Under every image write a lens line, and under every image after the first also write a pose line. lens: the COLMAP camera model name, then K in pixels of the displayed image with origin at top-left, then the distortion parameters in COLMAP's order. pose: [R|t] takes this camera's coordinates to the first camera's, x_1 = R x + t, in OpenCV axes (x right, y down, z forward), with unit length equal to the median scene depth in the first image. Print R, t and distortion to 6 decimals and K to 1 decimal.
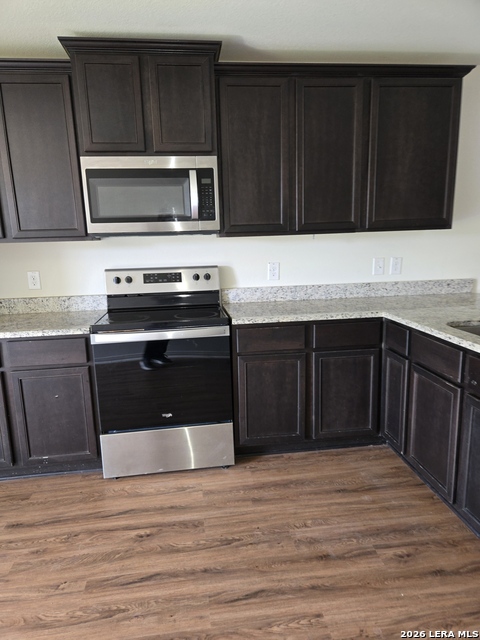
lens RADIAL K [[429.4, 0, 235.2], [0, 429.4, 322.8], [0, 0, 1]] dist [0.066062, -0.053360]
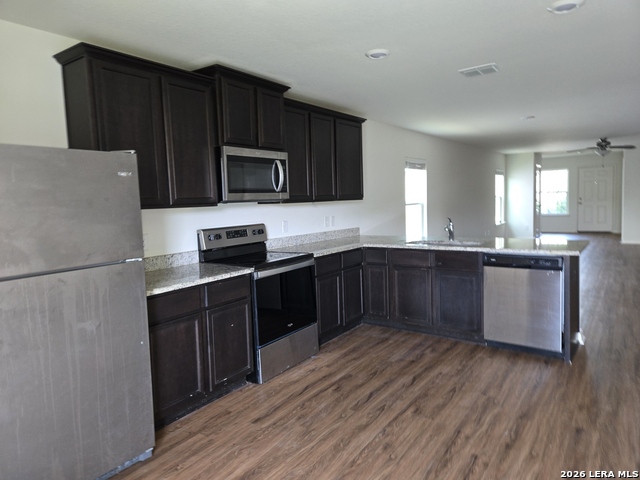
lens RADIAL K [[429.4, 0, 315.0], [0, 429.4, 232.3], [0, 0, 1]] dist [0.066062, -0.053360]
pose [[0.679935, -0.049964, 0.731568, -1.113662], [0.153669, 0.985231, -0.075535, 0.031174], [-0.716990, 0.163778, 0.677571, -0.077078]]
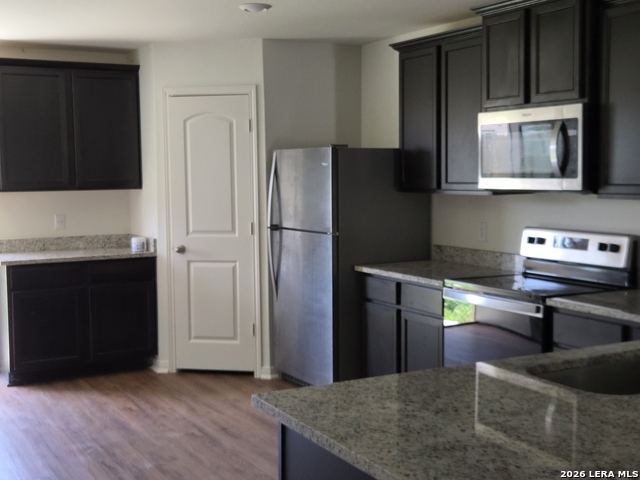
lens RADIAL K [[875.2, 0, 315.2], [0, 875.2, 233.4], [0, 0, 1]] dist [0.071643, 0.000000]
pose [[0.371151, 0.095845, -0.923613, 1.336730], [-0.179938, 0.983229, 0.029724, -0.097832], [0.910972, 0.155161, 0.382172, -0.070035]]
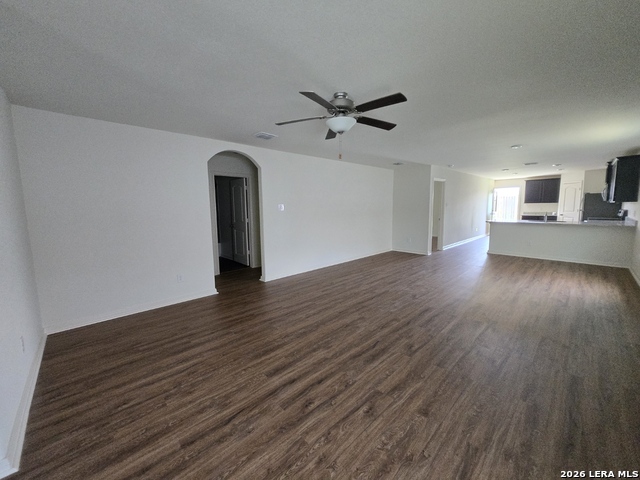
lens RADIAL K [[252.2, 0, 315.6], [0, 252.2, 234.9], [0, 0, 1]] dist [0.002324, -0.001126]
pose [[-0.808372, 0.108843, -0.578523, 3.909754], [-0.073327, 0.956486, 0.282413, -0.403925], [0.584088, 0.270716, -0.765215, 1.366983]]
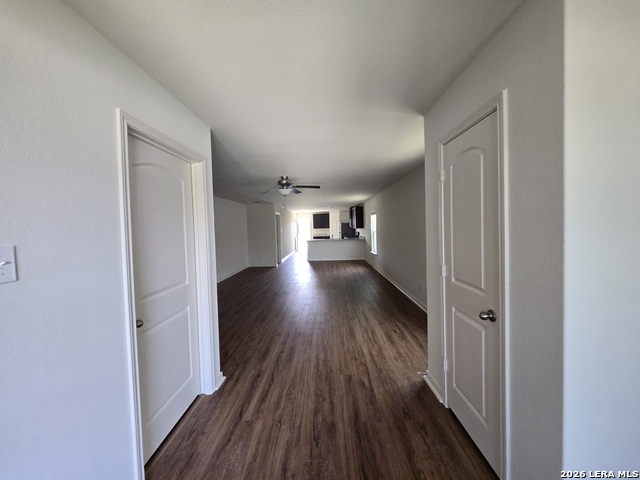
lens RADIAL K [[252.2, 0, 317.6], [0, 252.2, 235.2], [0, 0, 1]] dist [0.002324, -0.001126]
pose [[-0.158913, 0.067750, -0.984965, 5.060709], [-0.156576, 0.983287, 0.092896, -0.434782], [0.974798, 0.168985, -0.145649, 1.129736]]
